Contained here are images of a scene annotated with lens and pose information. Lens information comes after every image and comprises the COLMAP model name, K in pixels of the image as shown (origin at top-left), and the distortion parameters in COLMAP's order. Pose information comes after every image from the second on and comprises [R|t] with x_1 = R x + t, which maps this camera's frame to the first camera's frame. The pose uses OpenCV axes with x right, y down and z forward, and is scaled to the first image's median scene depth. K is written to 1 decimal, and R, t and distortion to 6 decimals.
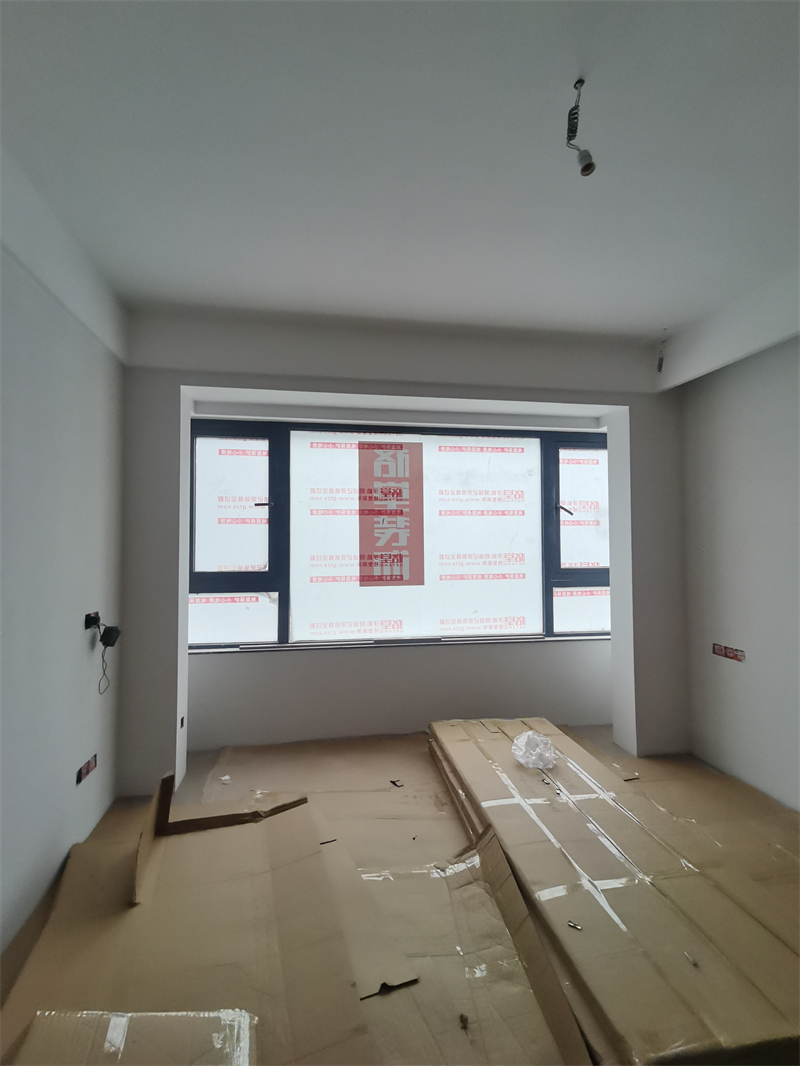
lens RADIAL K [[528.4, 0, 392.7], [0, 528.4, 523.3], [0, 0, 1]] dist [0.036208, -0.025760]
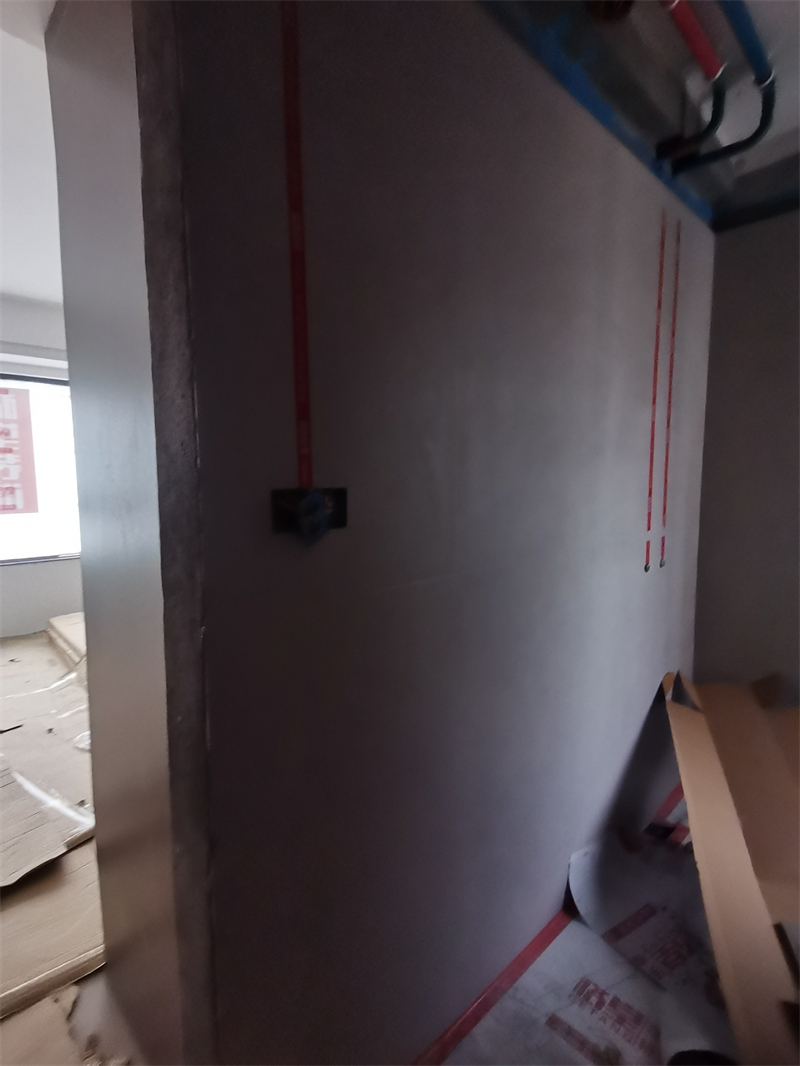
lens RADIAL K [[528.4, 0, 402.3], [0, 528.4, 533.0], [0, 0, 1]] dist [0.036208, -0.025760]
pose [[0.824604, -0.056564, 0.562875, 0.072113], [-0.014799, 0.992491, 0.121417, 0.005362], [-0.565517, -0.108451, 0.817575, -0.605897]]
